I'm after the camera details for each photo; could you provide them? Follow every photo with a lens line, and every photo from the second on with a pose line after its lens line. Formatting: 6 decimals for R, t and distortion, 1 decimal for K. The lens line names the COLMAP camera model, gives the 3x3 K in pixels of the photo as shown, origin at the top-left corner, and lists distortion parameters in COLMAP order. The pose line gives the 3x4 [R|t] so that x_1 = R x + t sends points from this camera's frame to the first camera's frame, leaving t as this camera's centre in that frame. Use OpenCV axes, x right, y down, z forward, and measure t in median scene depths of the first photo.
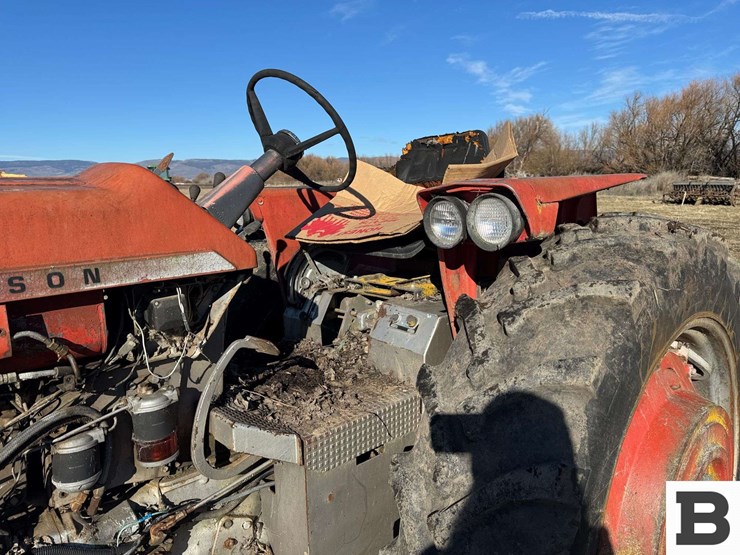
lens RADIAL K [[531.2, 0, 368.5], [0, 531.2, 274.6], [0, 0, 1]] dist [0.045852, -0.058505]
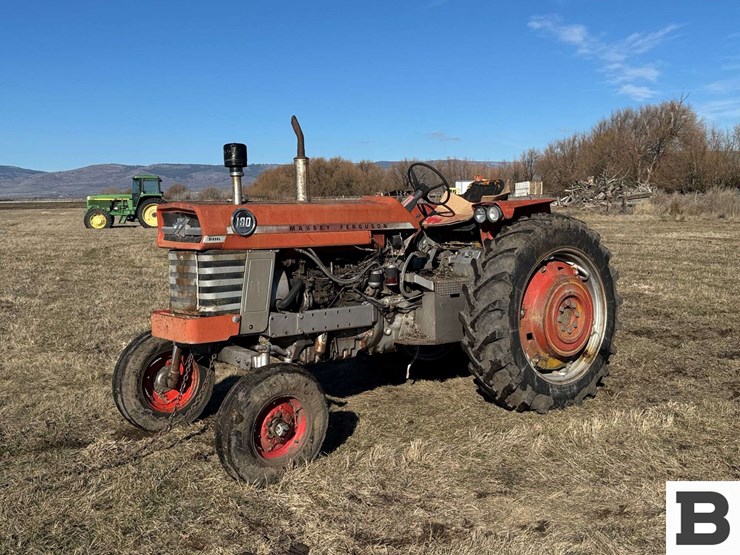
lens RADIAL K [[810.1, 0, 379.9], [0, 810.1, 265.7], [0, 0, 1]] dist [0.093081, -0.339918]
pose [[0.999178, 0.008643, -0.039607, -0.236647], [-0.012166, 0.995904, -0.089594, 0.588713], [0.038670, 0.090002, 0.995191, -3.465029]]
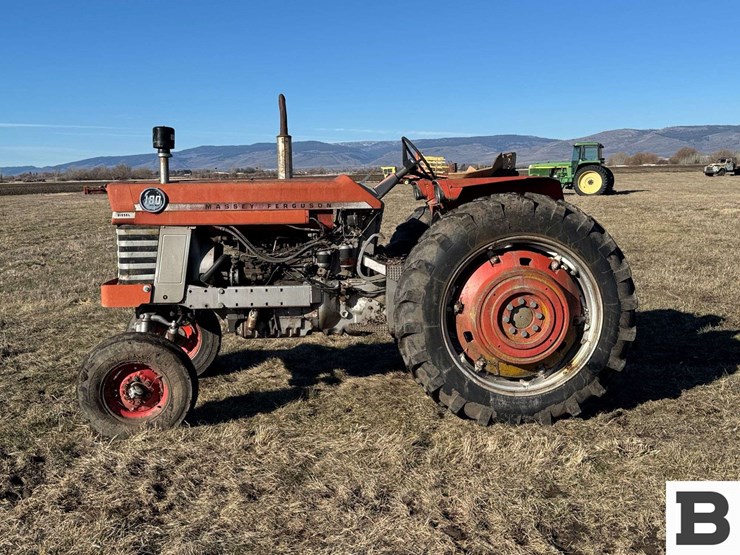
lens RADIAL K [[805.5, 0, 370.4], [0, 805.5, 278.8], [0, 0, 1]] dist [0.169437, -0.320640]
pose [[0.794101, 0.080310, -0.602457, 2.274580], [-0.098756, 0.995109, 0.002482, 0.340470], [0.599709, 0.057525, 0.798148, -2.376644]]
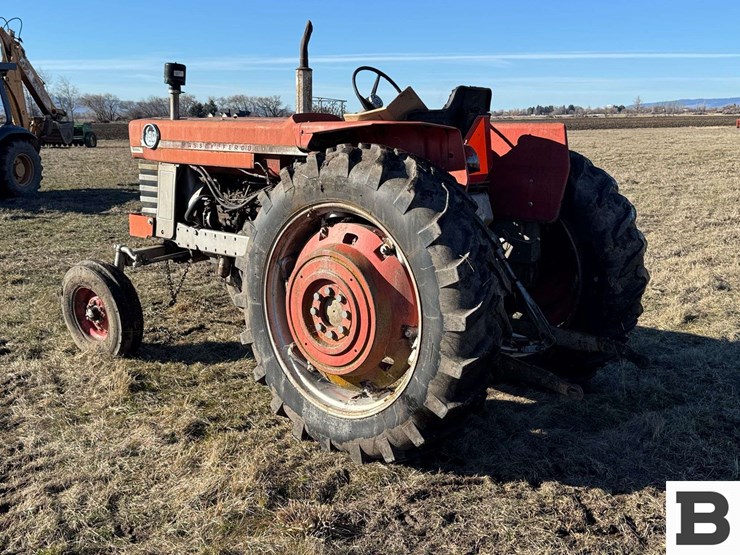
lens RADIAL K [[805.5, 0, 370.4], [0, 805.5, 278.8], [0, 0, 1]] dist [0.169437, -0.320640]
pose [[0.119565, 0.212658, -0.969784, 3.272204], [-0.165697, 0.967366, 0.191699, -0.204488], [0.978902, 0.137770, 0.150899, 0.702080]]
